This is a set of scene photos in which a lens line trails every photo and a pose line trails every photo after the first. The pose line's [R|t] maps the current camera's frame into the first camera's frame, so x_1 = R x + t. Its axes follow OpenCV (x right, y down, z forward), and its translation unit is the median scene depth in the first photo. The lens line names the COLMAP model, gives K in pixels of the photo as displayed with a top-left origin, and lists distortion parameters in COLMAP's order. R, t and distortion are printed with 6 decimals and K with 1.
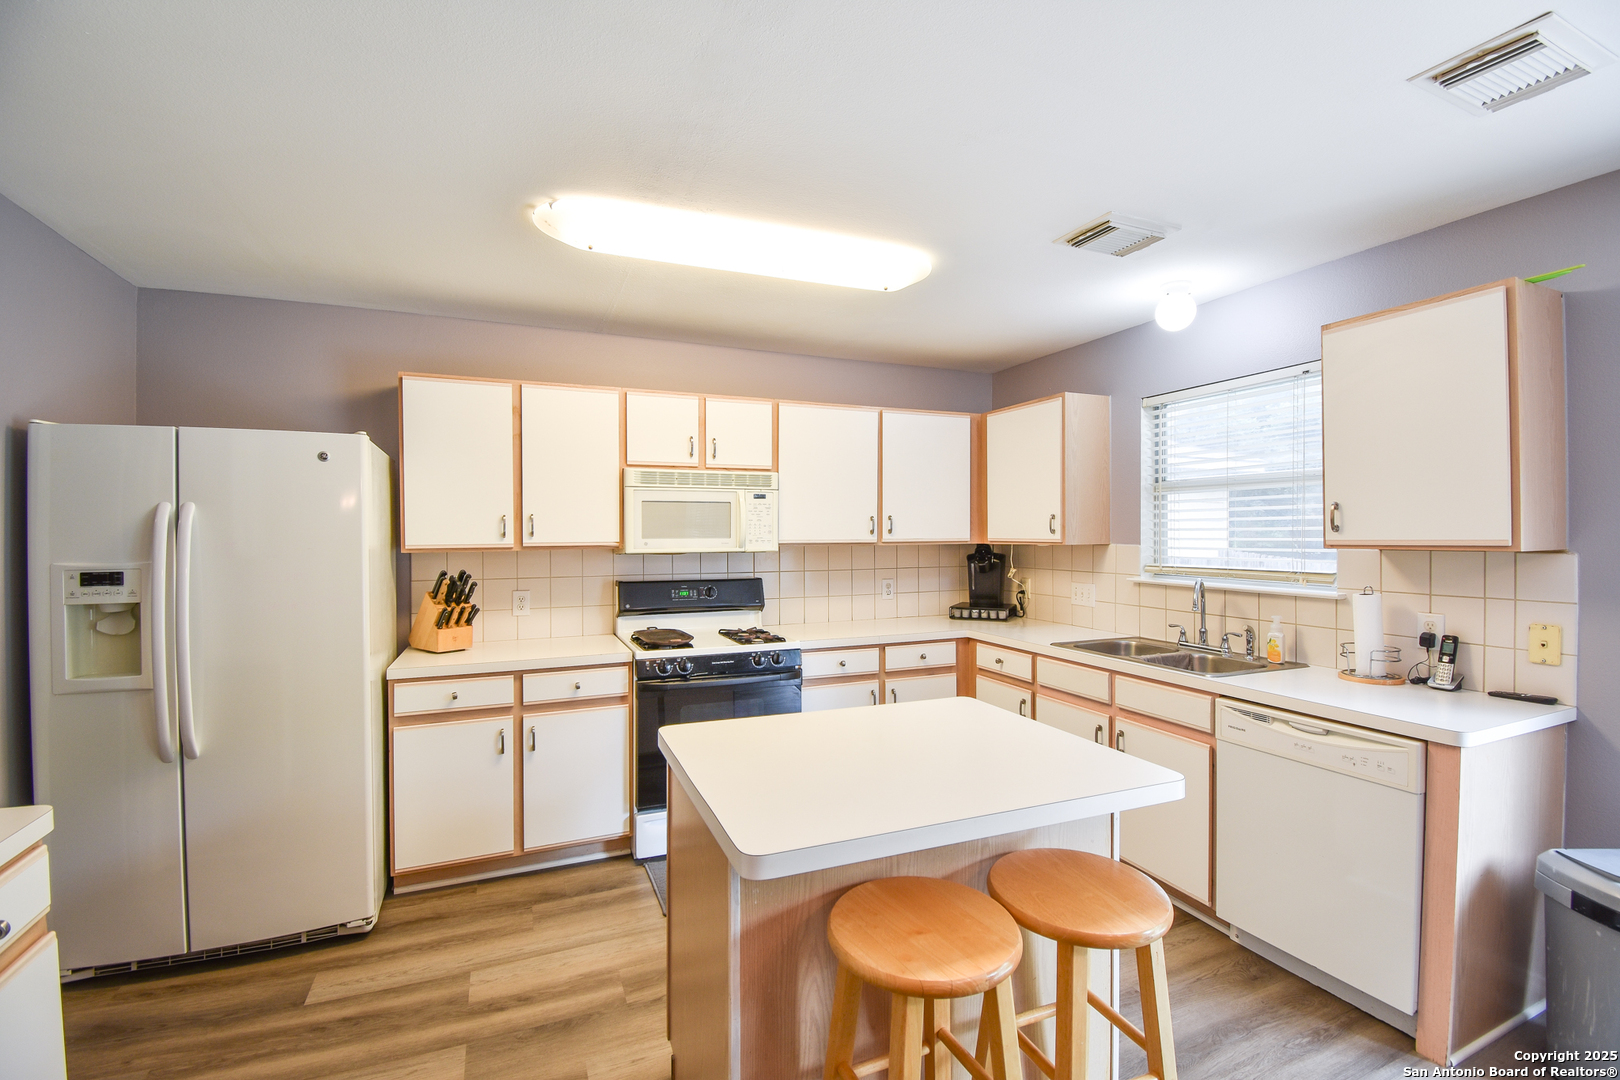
lens RADIAL K [[728.1, 0, 813.8], [0, 728.1, 537.5], [0, 0, 1]] dist [-0.018036, -0.000572]
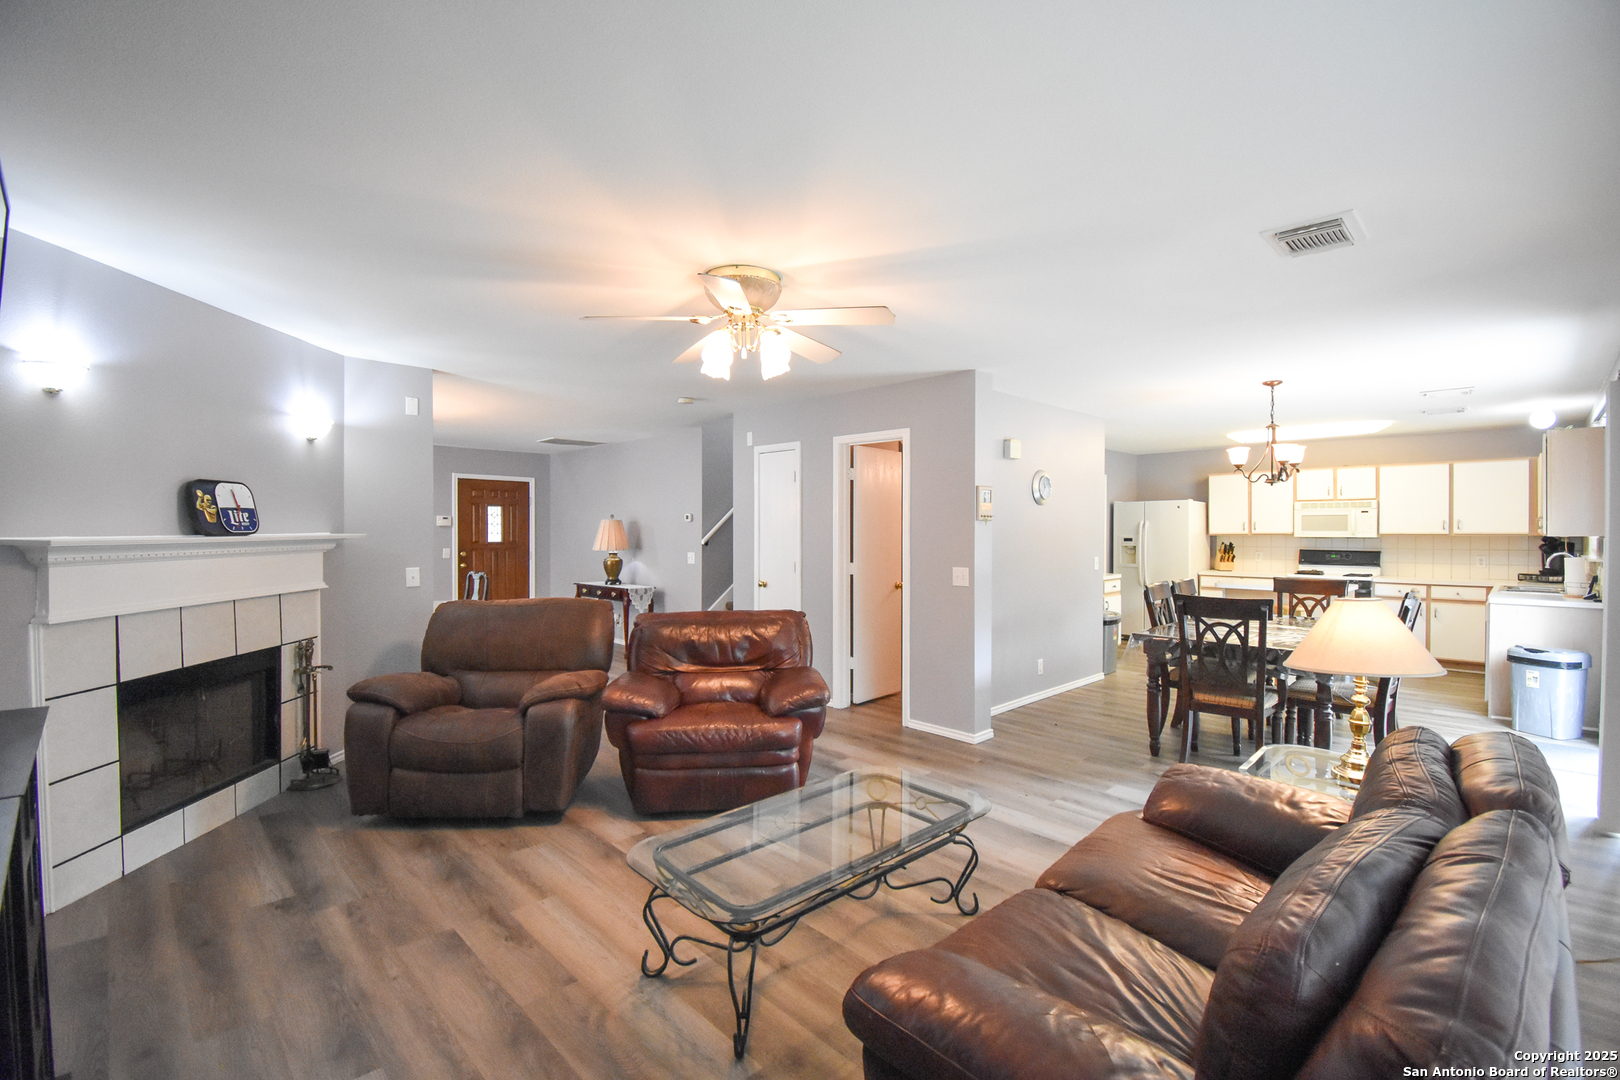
lens RADIAL K [[728.1, 0, 815.2], [0, 728.1, 537.0], [0, 0, 1]] dist [-0.018036, -0.000572]
pose [[0.354518, 0.013519, -0.934951, 1.439037], [-0.004157, 0.999908, 0.012882, -0.002661], [0.935040, -0.000680, 0.354542, -1.371949]]
